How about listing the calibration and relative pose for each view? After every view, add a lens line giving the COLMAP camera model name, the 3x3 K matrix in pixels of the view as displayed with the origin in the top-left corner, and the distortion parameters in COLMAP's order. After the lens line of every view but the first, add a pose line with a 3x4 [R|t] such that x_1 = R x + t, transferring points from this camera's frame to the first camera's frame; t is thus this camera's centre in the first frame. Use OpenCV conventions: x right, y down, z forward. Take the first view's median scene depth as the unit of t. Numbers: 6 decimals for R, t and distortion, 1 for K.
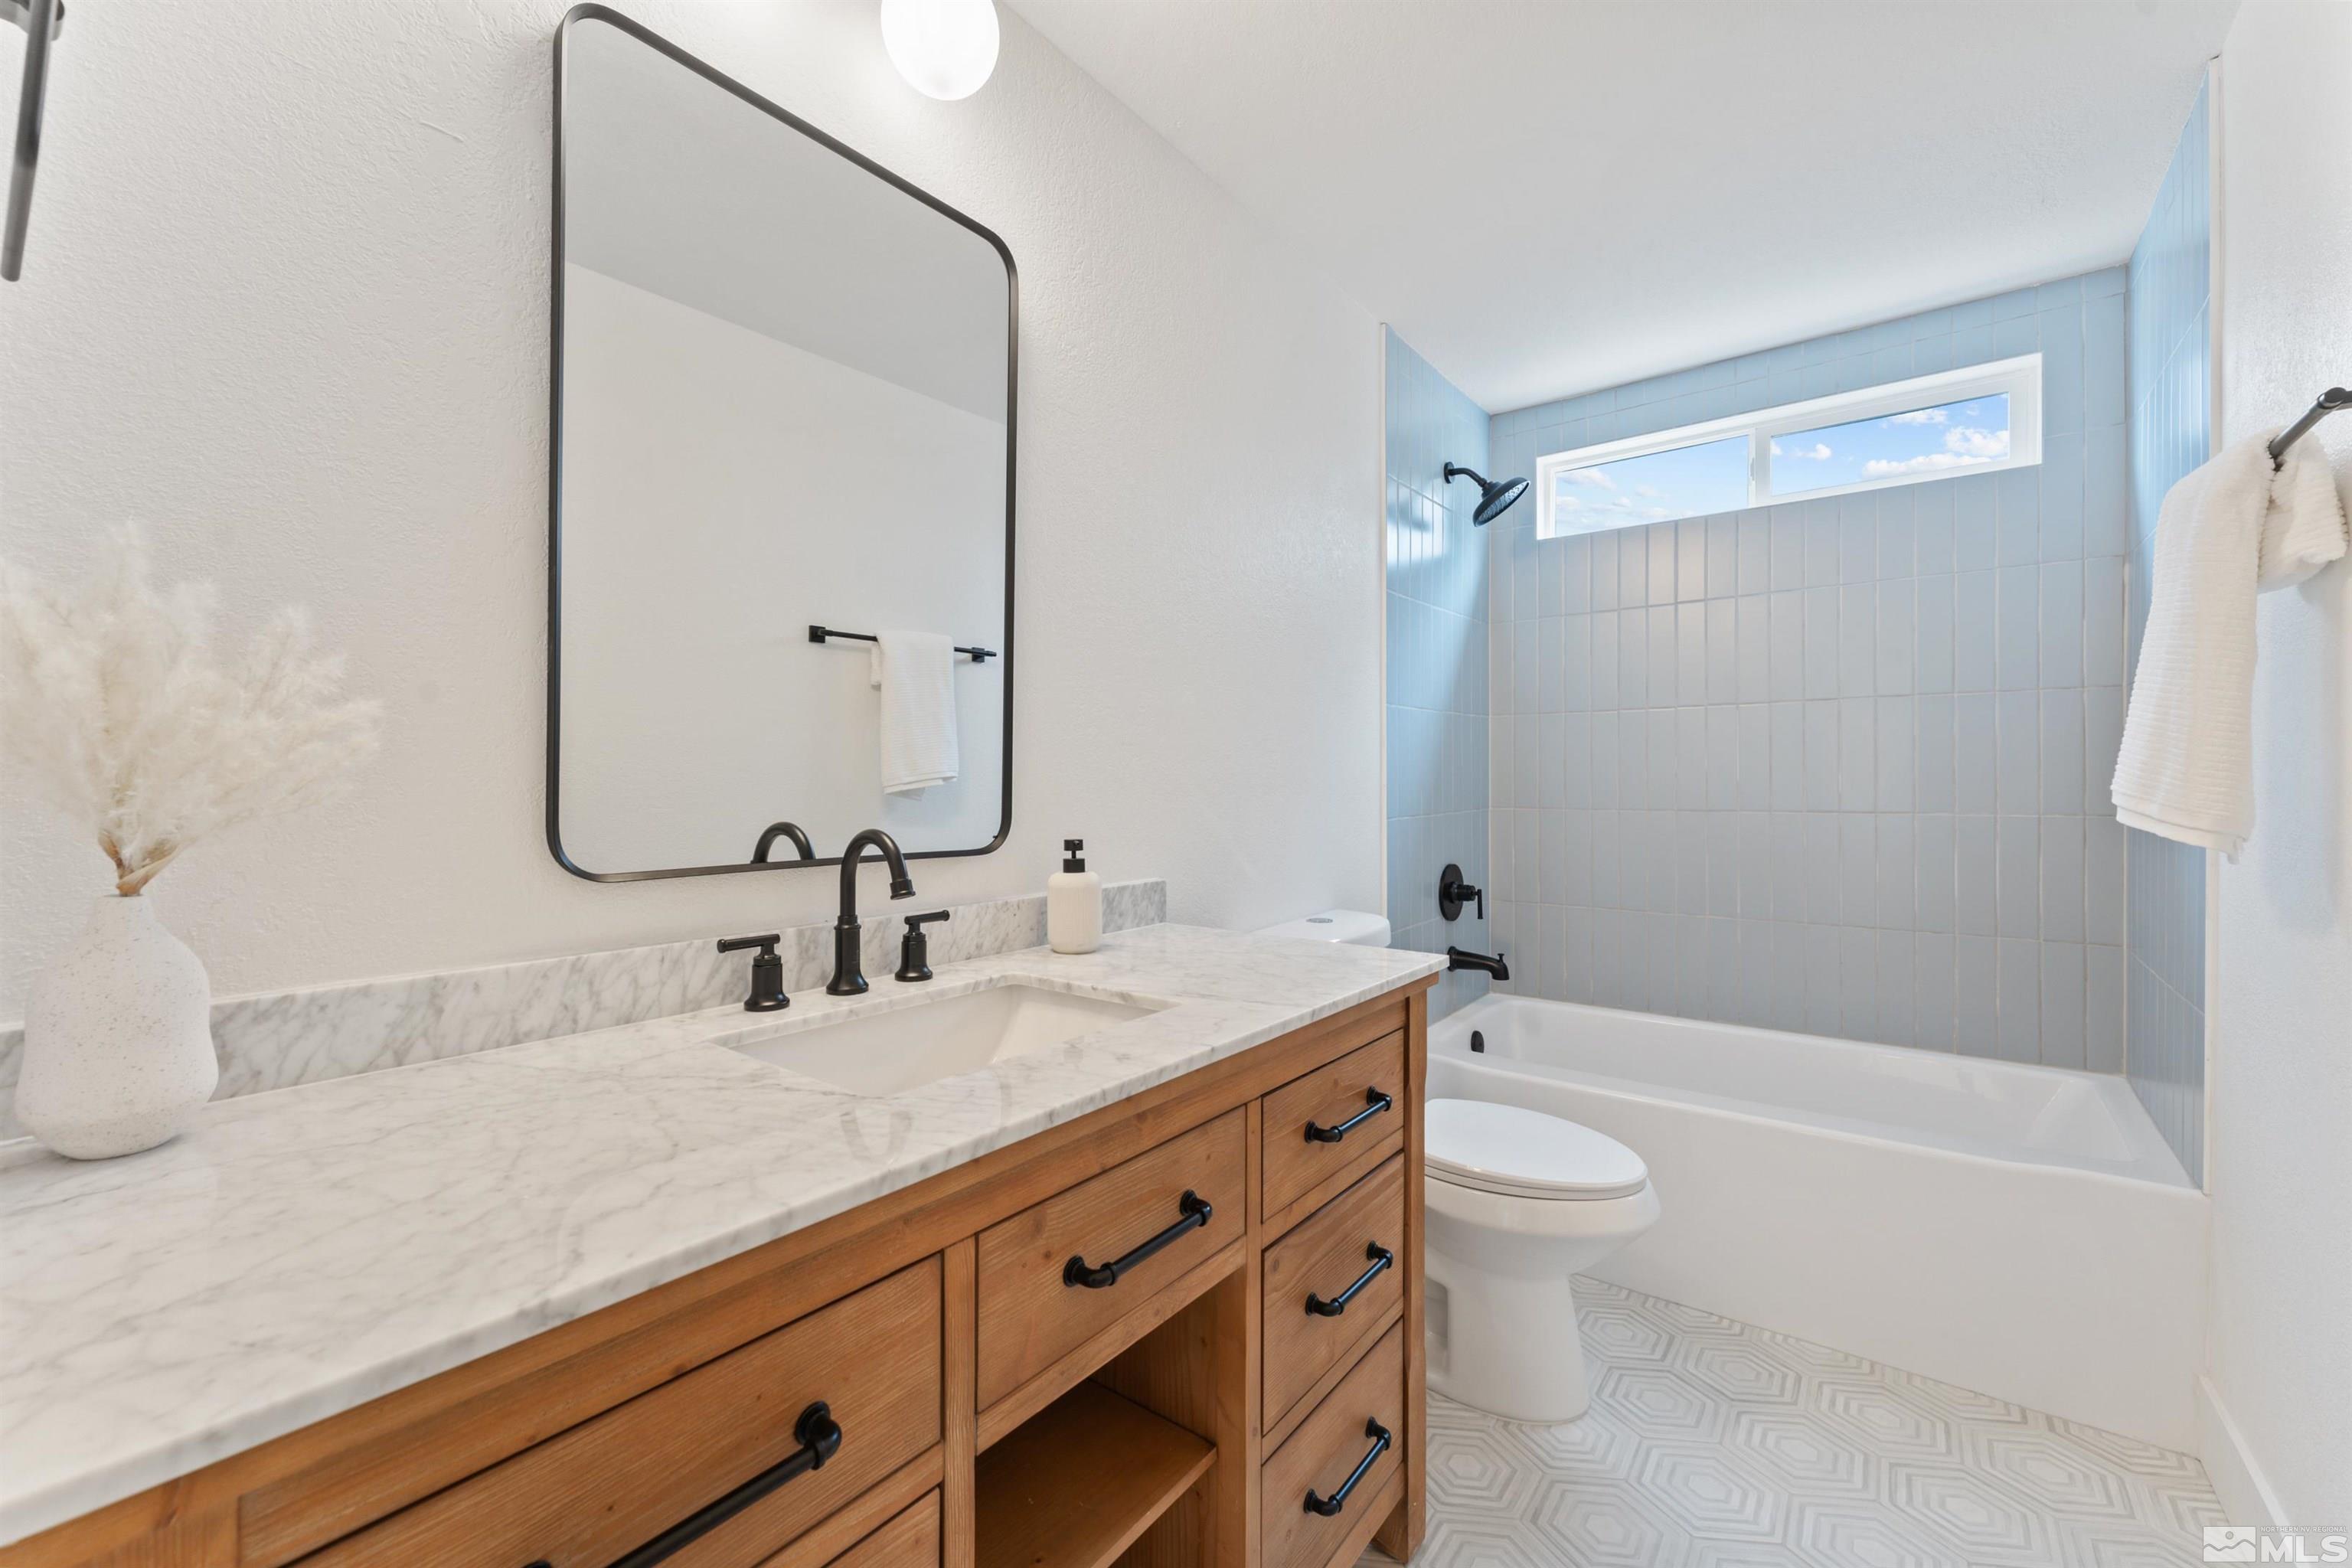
lens RADIAL K [[934.8, 0, 1158.4], [0, 934.8, 782.5], [0, 0, 1]] dist [0.000819, -0.000091]
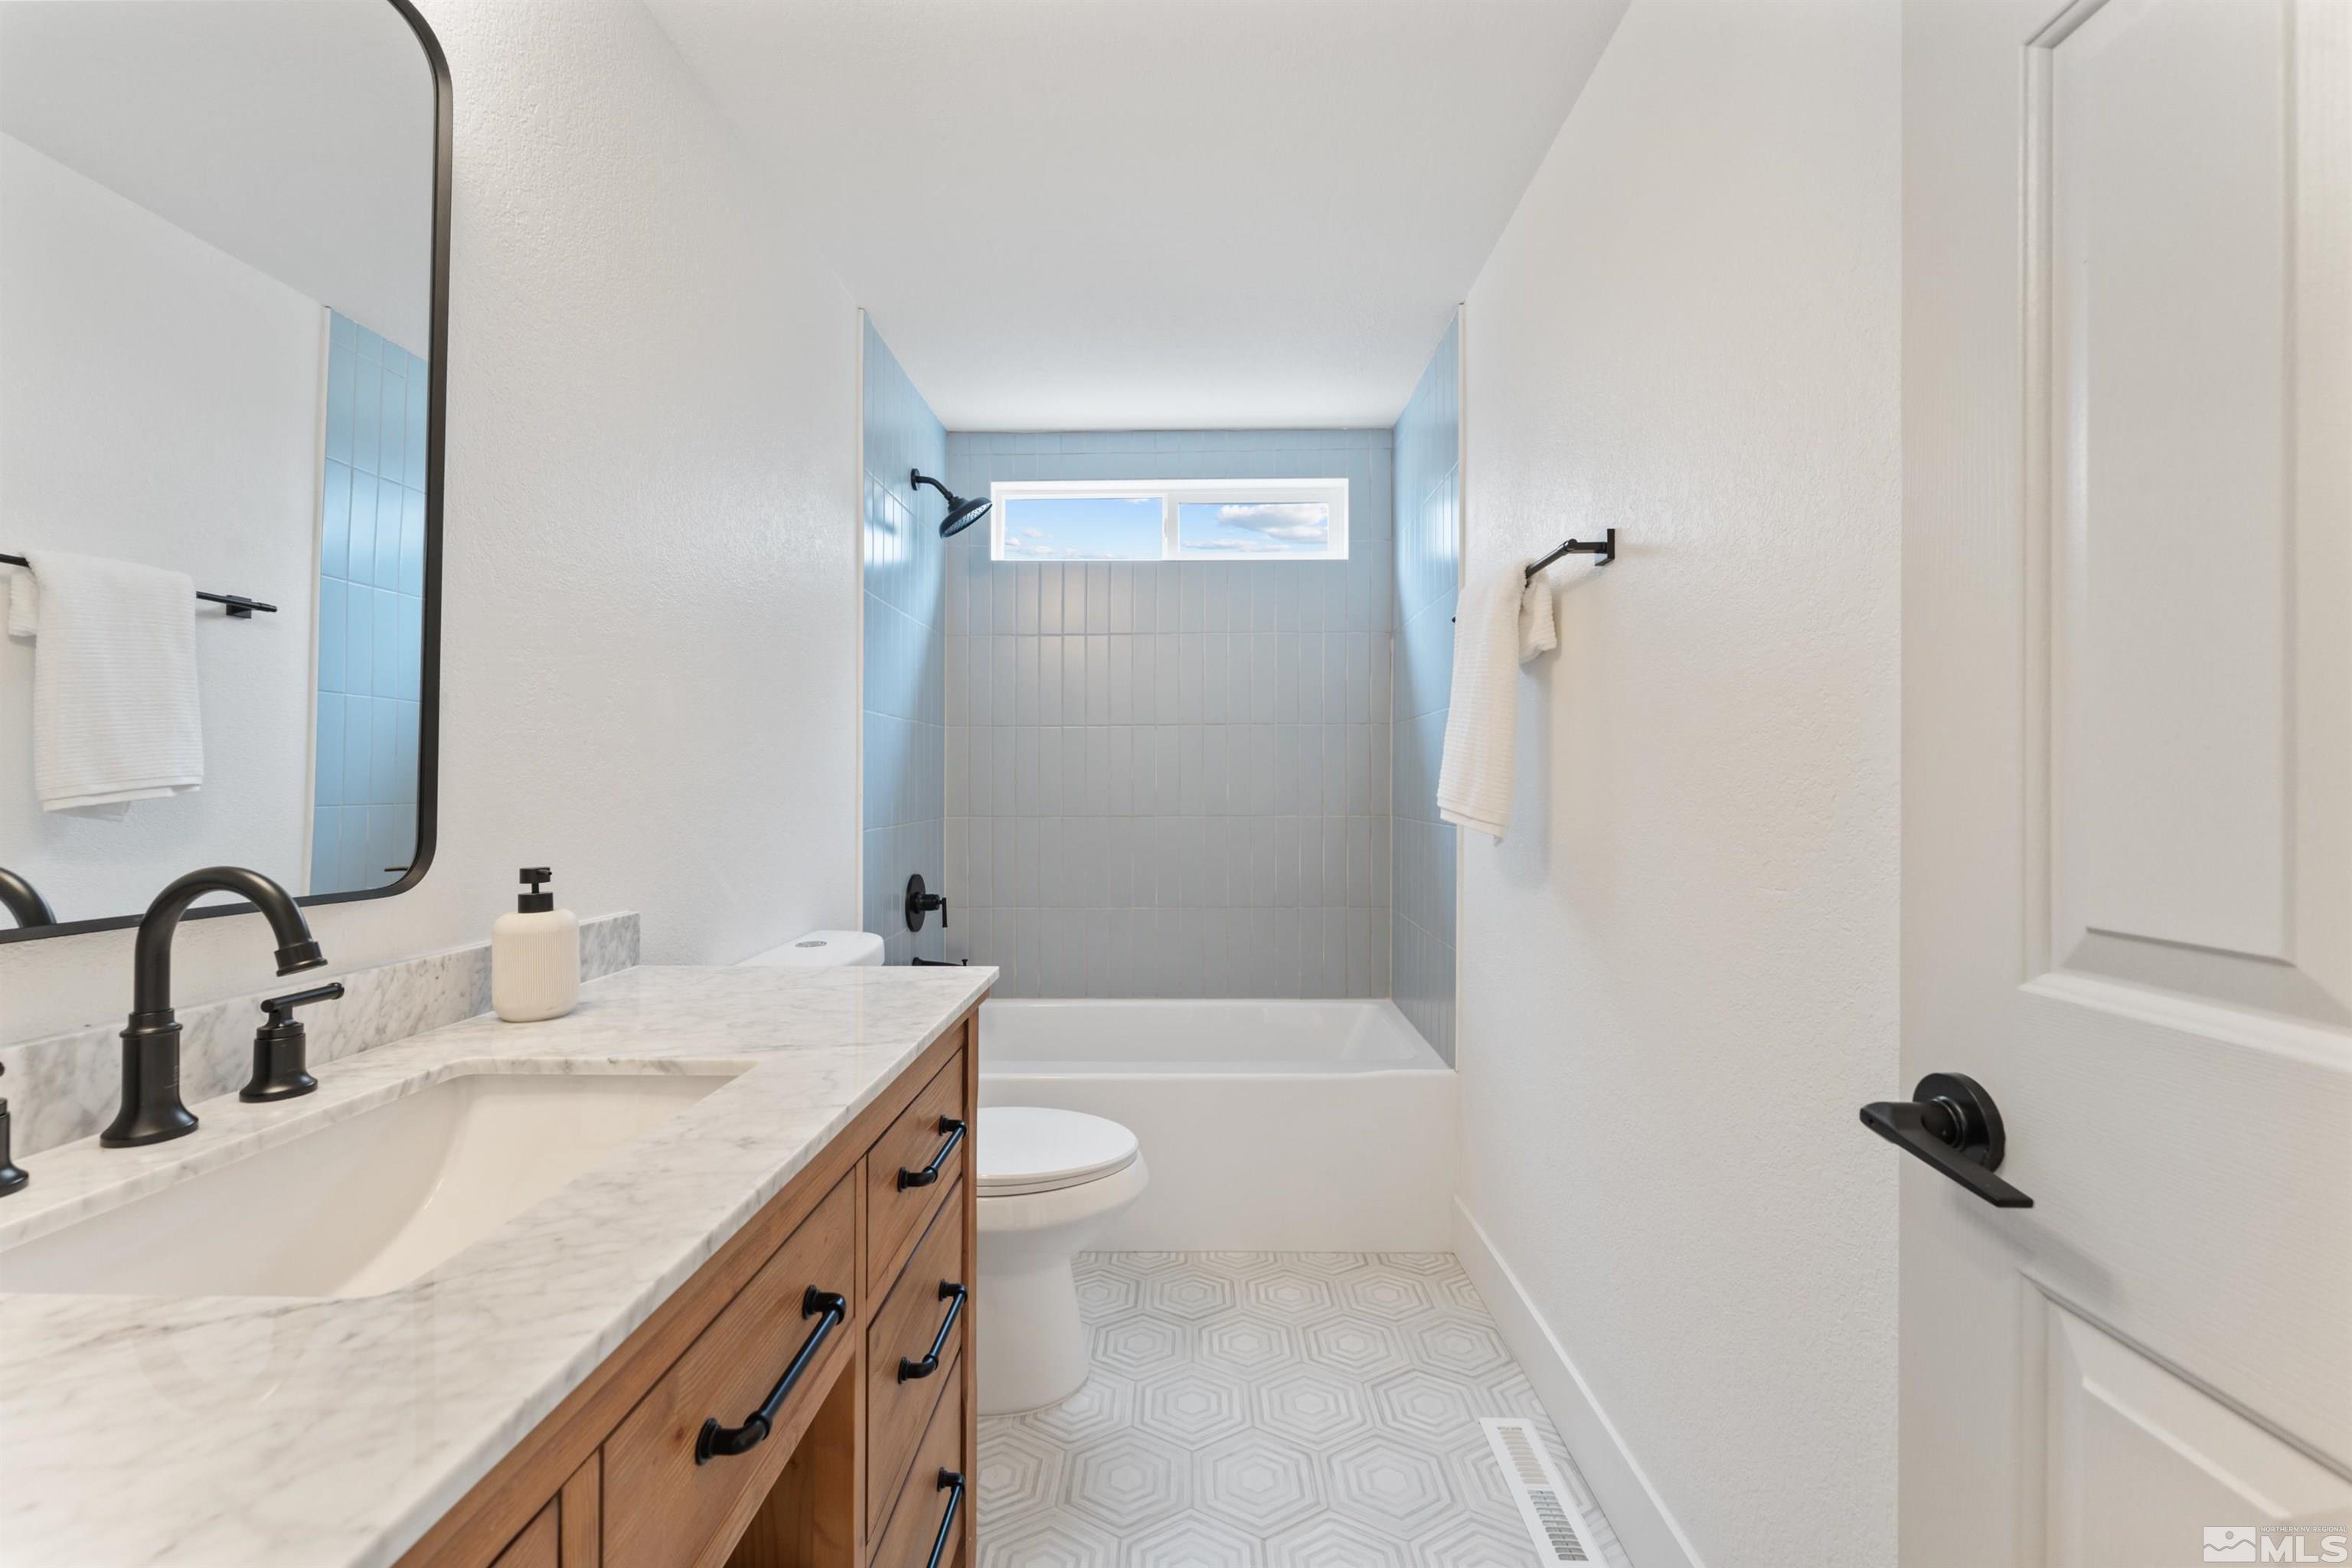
lens RADIAL K [[934.8, 0, 1173.5], [0, 934.8, 787.5], [0, 0, 1]] dist [0.000819, -0.000091]
pose [[0.802225, 0.002427, 0.597017, -0.117517], [0.000707, 0.999987, -0.005016, 0.000432], [-0.597021, 0.004446, 0.802213, 0.083609]]
